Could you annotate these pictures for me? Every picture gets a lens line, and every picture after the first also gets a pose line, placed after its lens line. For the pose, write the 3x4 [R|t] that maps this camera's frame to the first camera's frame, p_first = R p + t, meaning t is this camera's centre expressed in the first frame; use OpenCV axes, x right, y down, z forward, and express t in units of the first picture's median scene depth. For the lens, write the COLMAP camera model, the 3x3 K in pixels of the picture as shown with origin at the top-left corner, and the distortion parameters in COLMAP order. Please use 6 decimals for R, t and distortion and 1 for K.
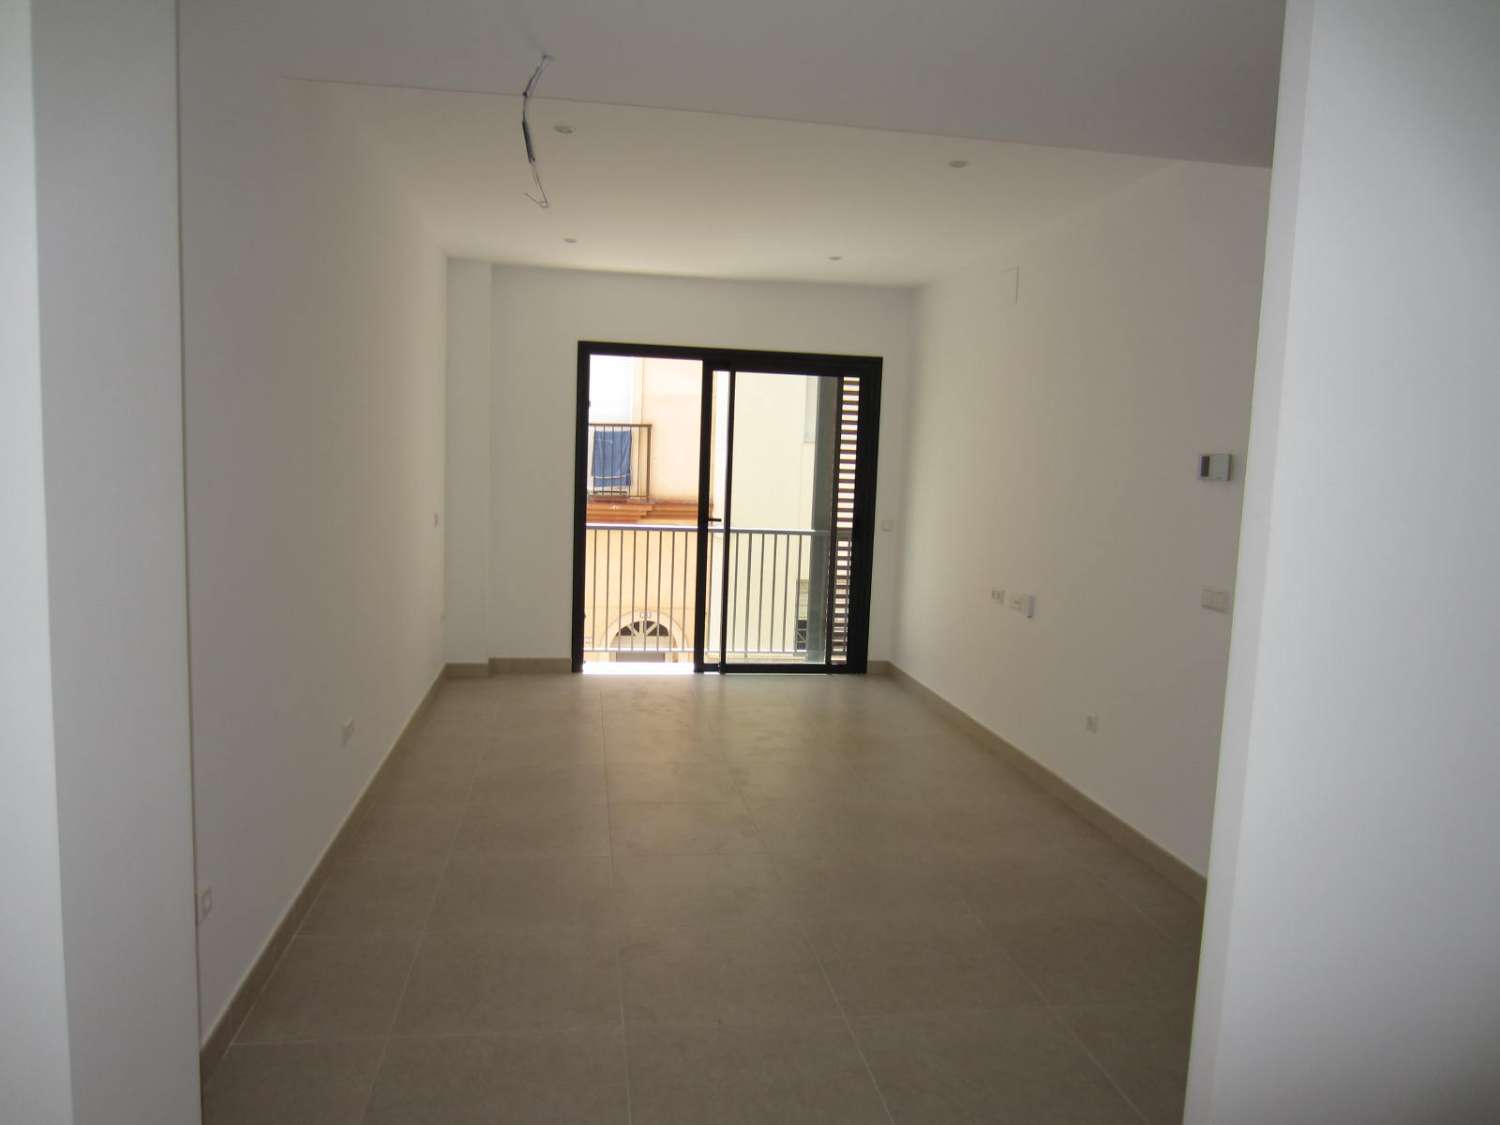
lens RADIAL K [[1039.6, 0, 750.0], [0, 1039.6, 562.5], [0, 0, 1]] dist [-0.055389, 0.000220]
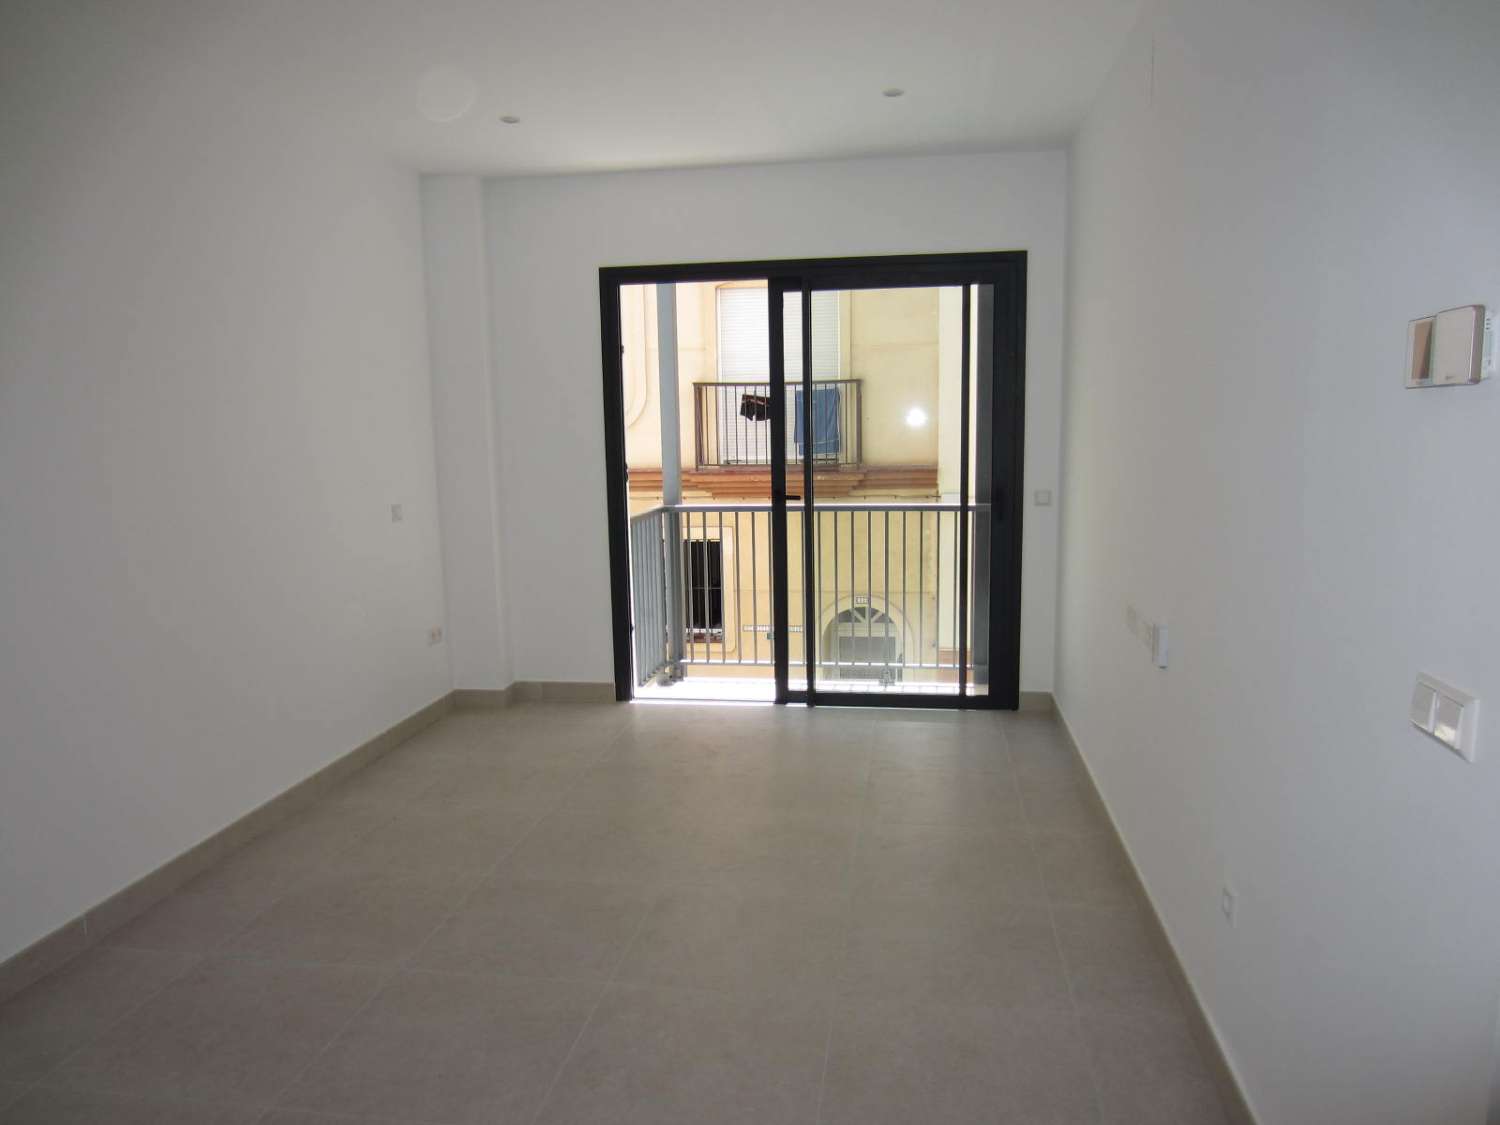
lens RADIAL K [[1063.0, 0, 750.0], [0, 1063.0, 562.5], [0, 0, 1]] dist [0.017332, -0.000647]
pose [[0.953939, -0.014237, -0.299664, 0.158620], [0.023631, 0.999336, 0.027747, -0.016744], [0.299070, -0.033550, 0.953641, 0.267641]]
